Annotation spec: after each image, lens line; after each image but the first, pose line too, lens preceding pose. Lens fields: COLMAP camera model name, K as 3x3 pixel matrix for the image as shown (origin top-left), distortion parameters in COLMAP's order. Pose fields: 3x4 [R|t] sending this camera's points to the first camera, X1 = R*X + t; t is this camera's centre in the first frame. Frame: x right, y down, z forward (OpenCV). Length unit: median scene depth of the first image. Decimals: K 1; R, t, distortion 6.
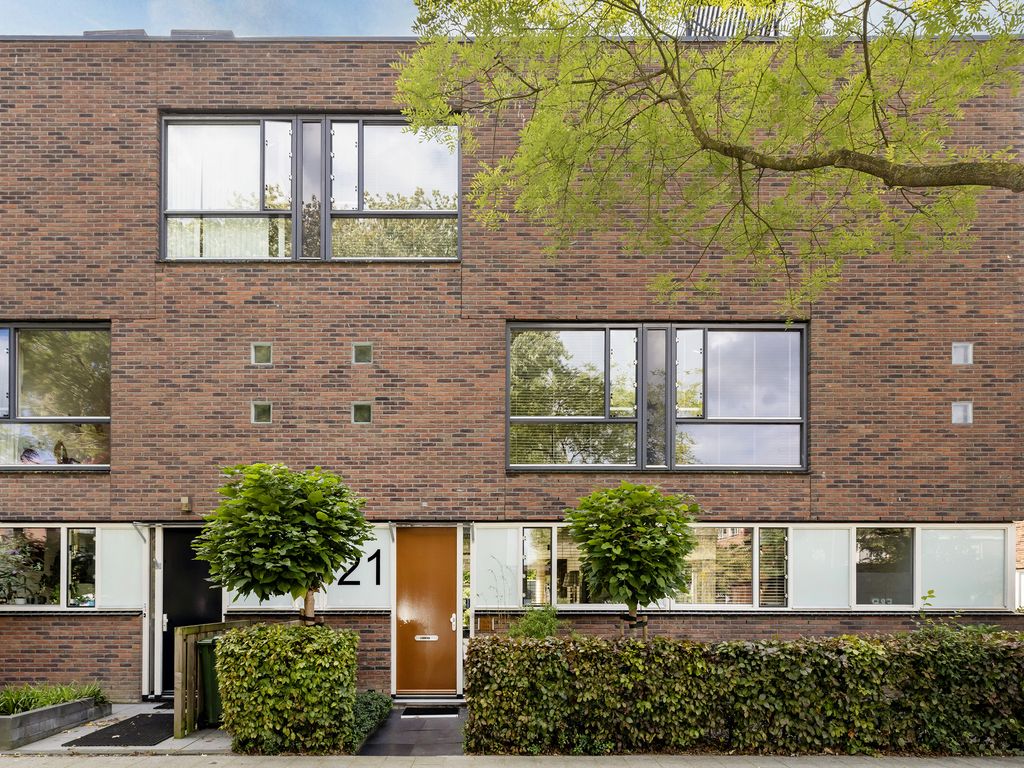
lens RADIAL K [[527.6, 0, 521.7], [0, 527.6, 401.8], [0, 0, 1]] dist [0.002616, 0.000590]
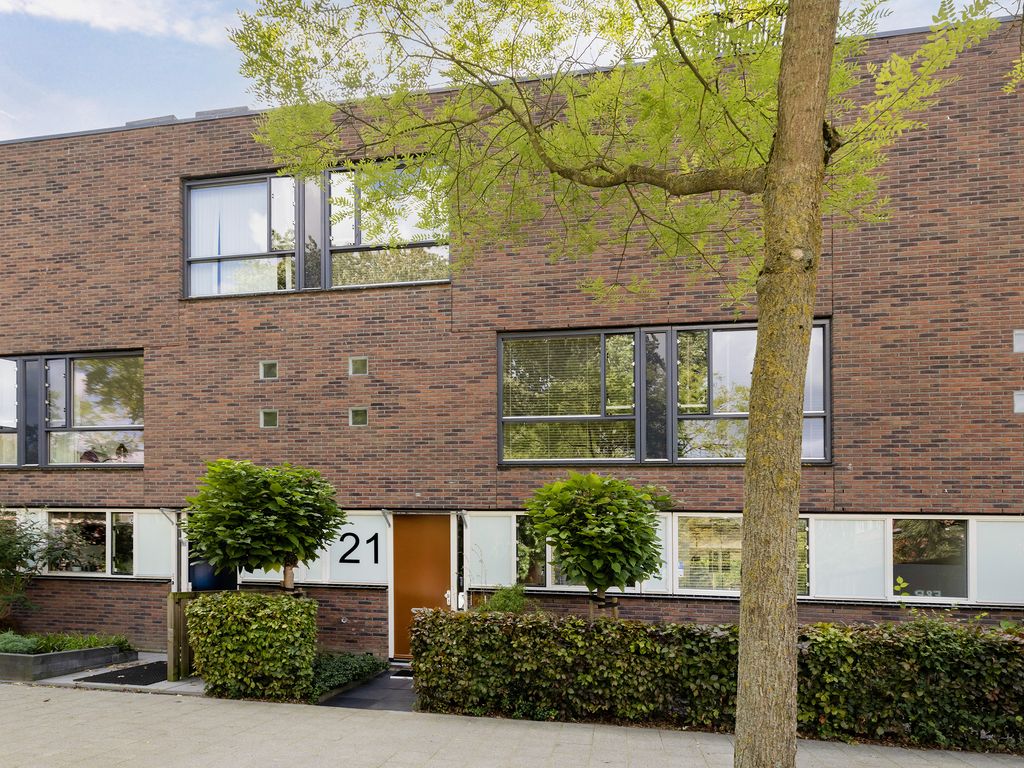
lens RADIAL K [[473.9, 0, 512.0], [0, 473.9, 401.7], [0, 0, 1]] dist [0.002023, 0.000299]
pose [[0.989216, -0.027067, -0.143941, 0.195927], [0.026579, 0.999633, -0.005310, 0.002057], [0.144032, 0.001427, 0.989572, 0.002992]]
